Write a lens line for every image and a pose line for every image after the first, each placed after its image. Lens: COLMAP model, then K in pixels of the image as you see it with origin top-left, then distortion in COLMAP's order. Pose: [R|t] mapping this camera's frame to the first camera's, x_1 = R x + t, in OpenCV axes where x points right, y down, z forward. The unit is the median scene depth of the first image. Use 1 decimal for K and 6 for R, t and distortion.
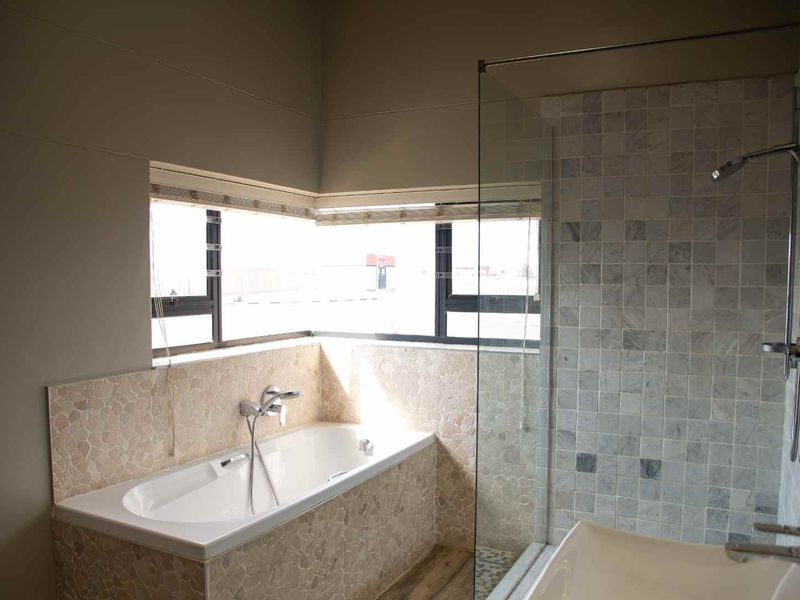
lens RADIAL K [[670.4, 0, 395.2], [0, 670.4, 314.6], [0, 0, 1]] dist [-0.115509, 0.039604]
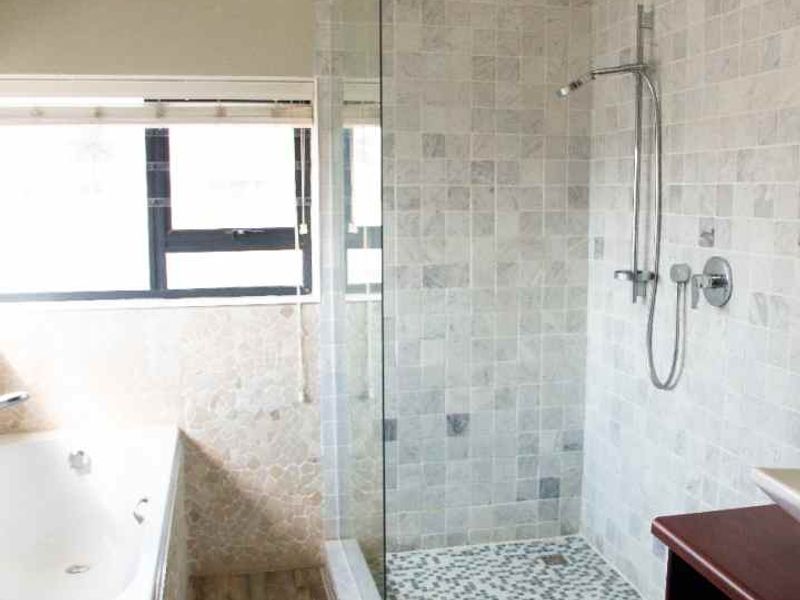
lens RADIAL K [[881.3, 0, 399.6], [0, 881.3, 308.4], [0, 0, 1]] dist [-0.127961, 0.000000]
pose [[0.778423, -0.085863, 0.621840, -0.372501], [0.041747, 0.995489, 0.085197, -0.018445], [-0.626350, -0.040359, 0.778496, 0.151777]]
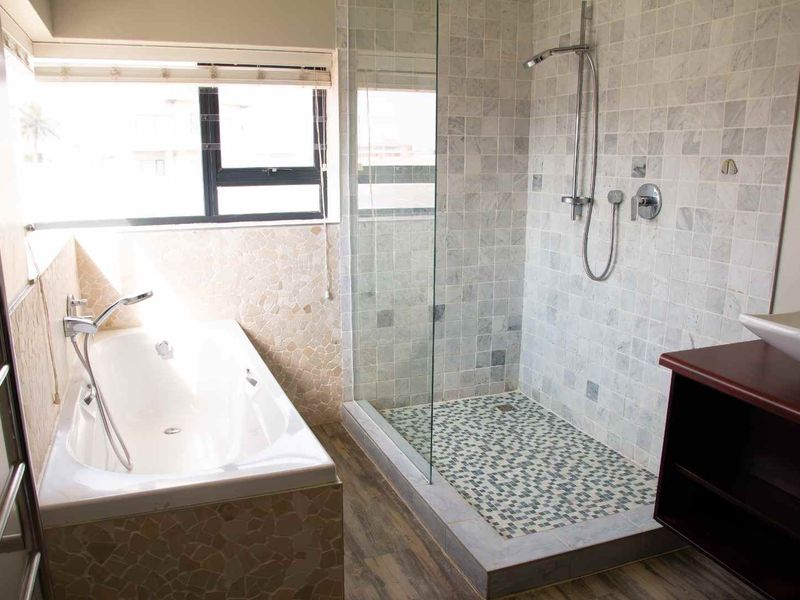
lens RADIAL K [[670.4, 0, 381.1], [0, 670.4, 313.3], [0, 0, 1]] dist [-0.115509, 0.039604]
pose [[0.675497, -0.168066, 0.717954, -0.537198], [0.044701, 0.981221, 0.187638, 0.005403], [-0.736006, -0.094656, 0.670324, 0.263994]]
